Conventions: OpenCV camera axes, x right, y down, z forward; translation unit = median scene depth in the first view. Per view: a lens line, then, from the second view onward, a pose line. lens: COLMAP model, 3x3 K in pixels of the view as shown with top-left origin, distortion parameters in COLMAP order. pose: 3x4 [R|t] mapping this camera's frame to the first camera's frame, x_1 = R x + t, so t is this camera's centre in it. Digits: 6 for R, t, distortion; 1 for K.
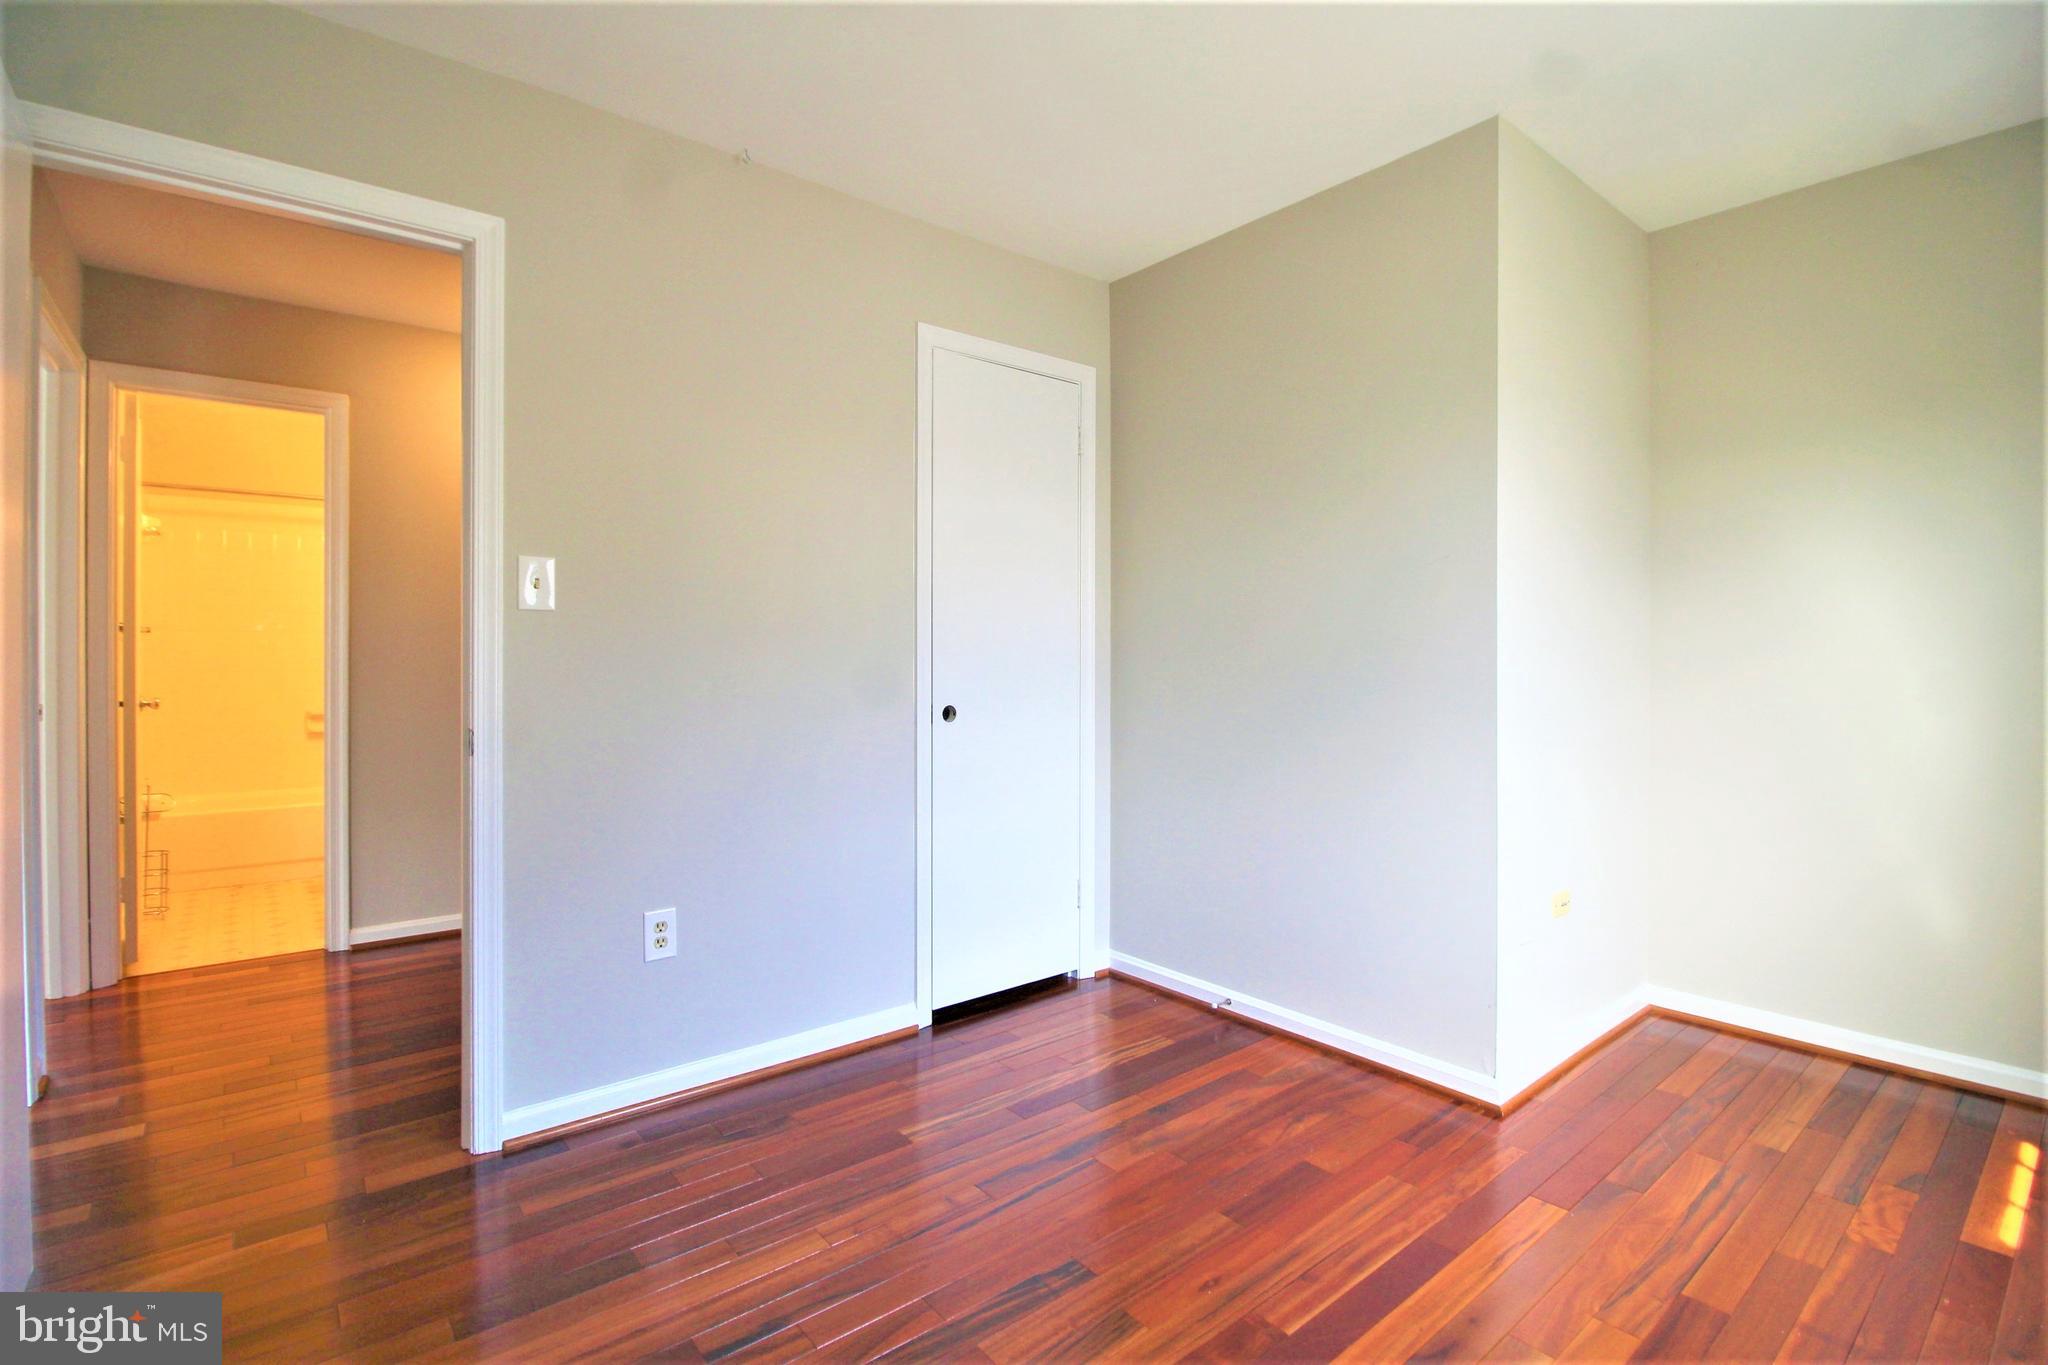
lens RADIAL K [[949.0, 0, 1017.0], [0, 949.0, 663.0], [0, 0, 1]] dist [0.001647, -0.011074]
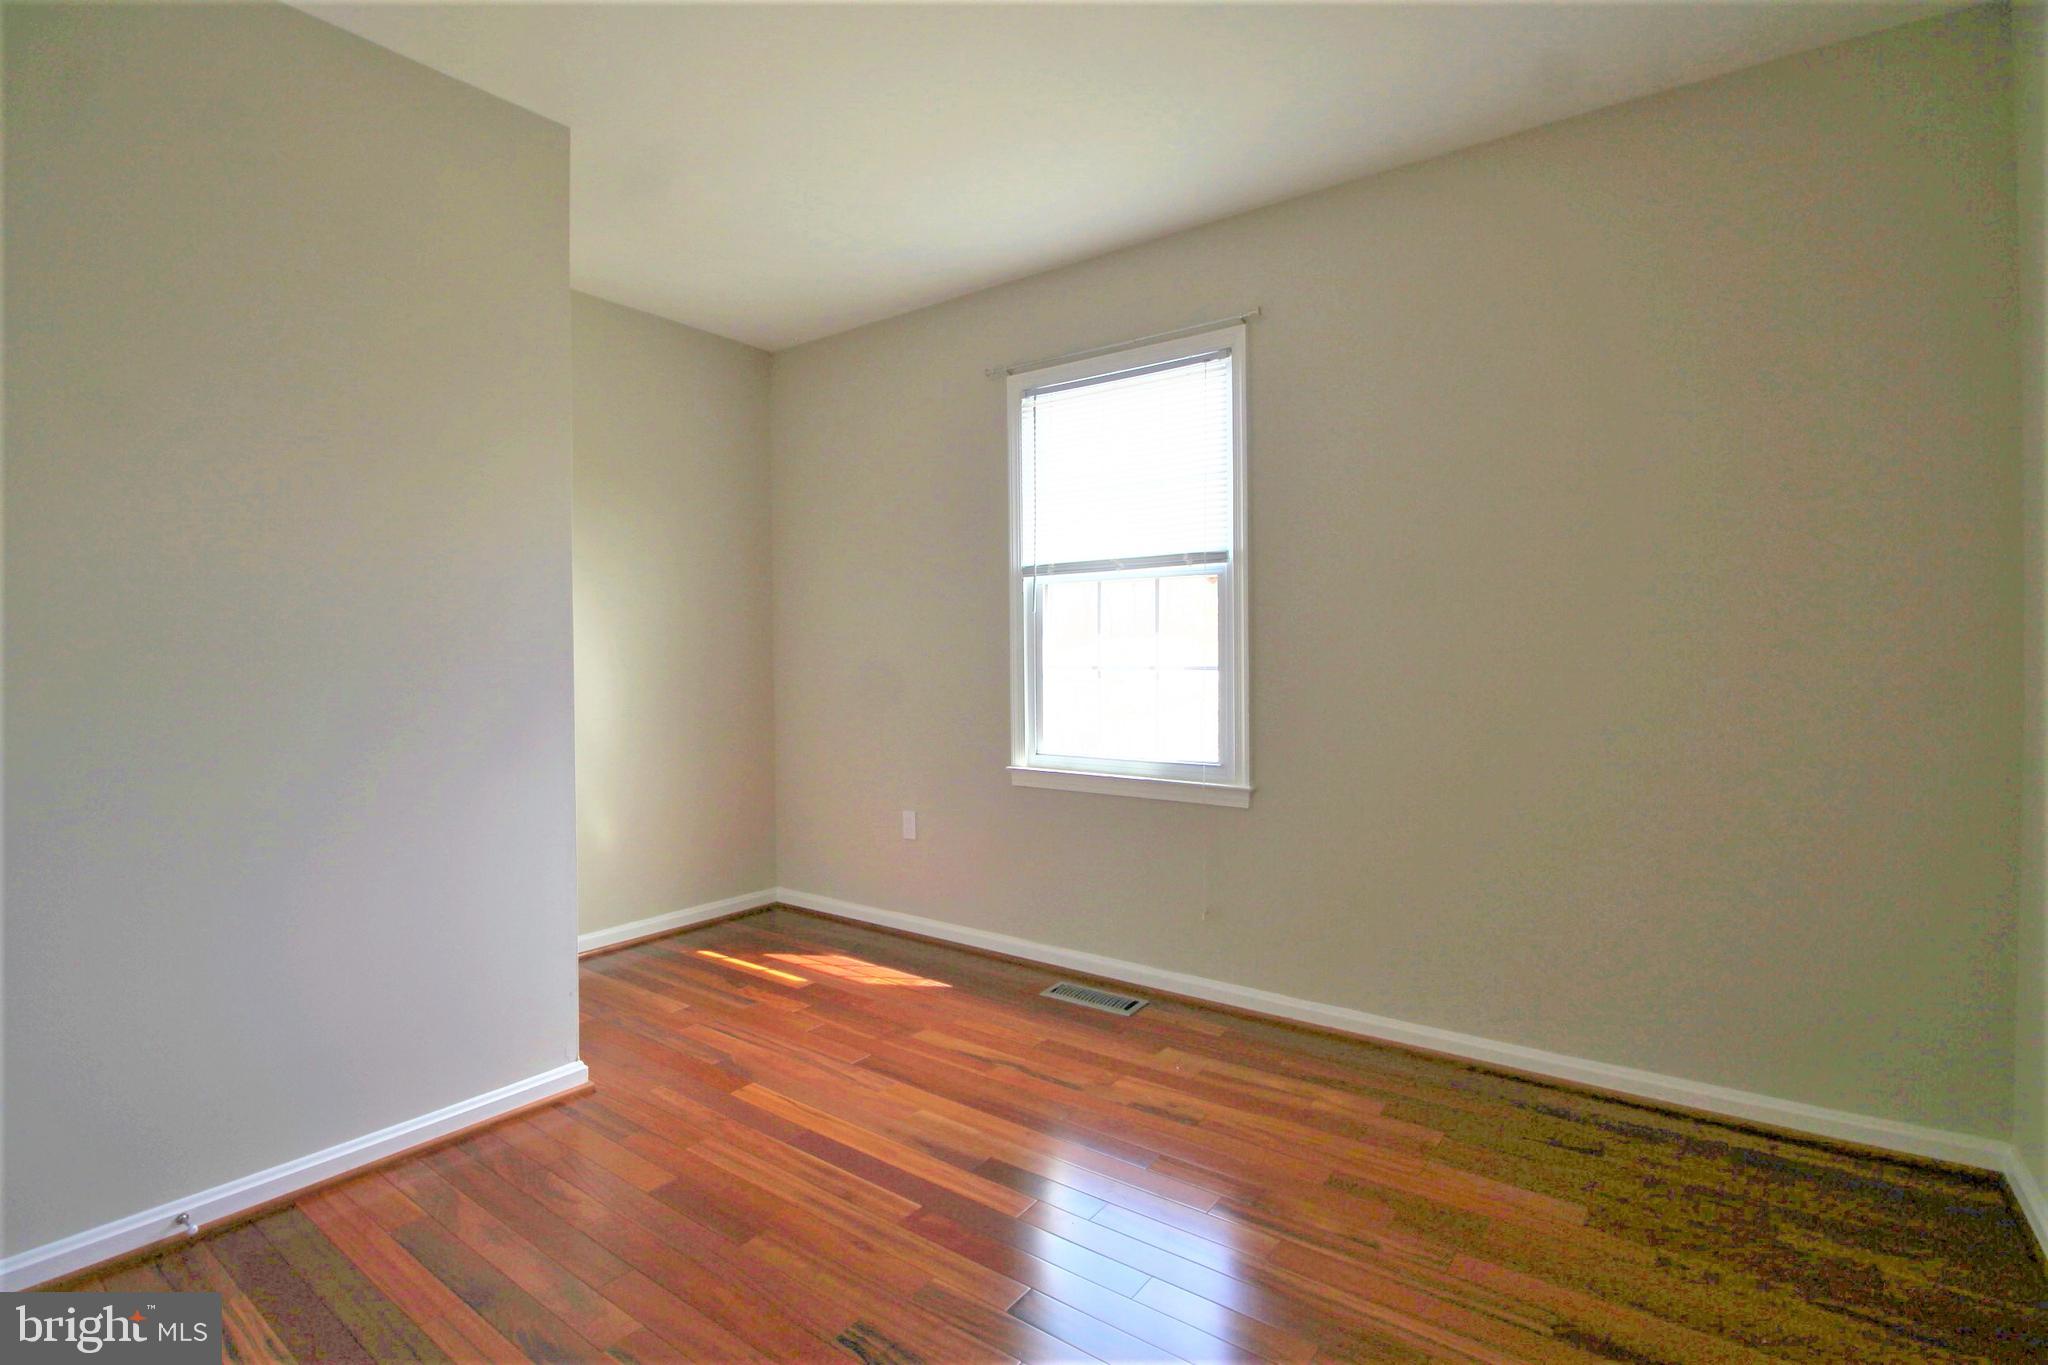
lens RADIAL K [[949.0, 0, 1017.0], [0, 949.0, 663.0], [0, 0, 1]] dist [0.001647, -0.011074]
pose [[-0.246842, -0.000596, 0.969055, -0.674919], [0.010378, 0.999941, 0.003259, 0.005961], [-0.969000, 0.010862, -0.246822, 0.859404]]
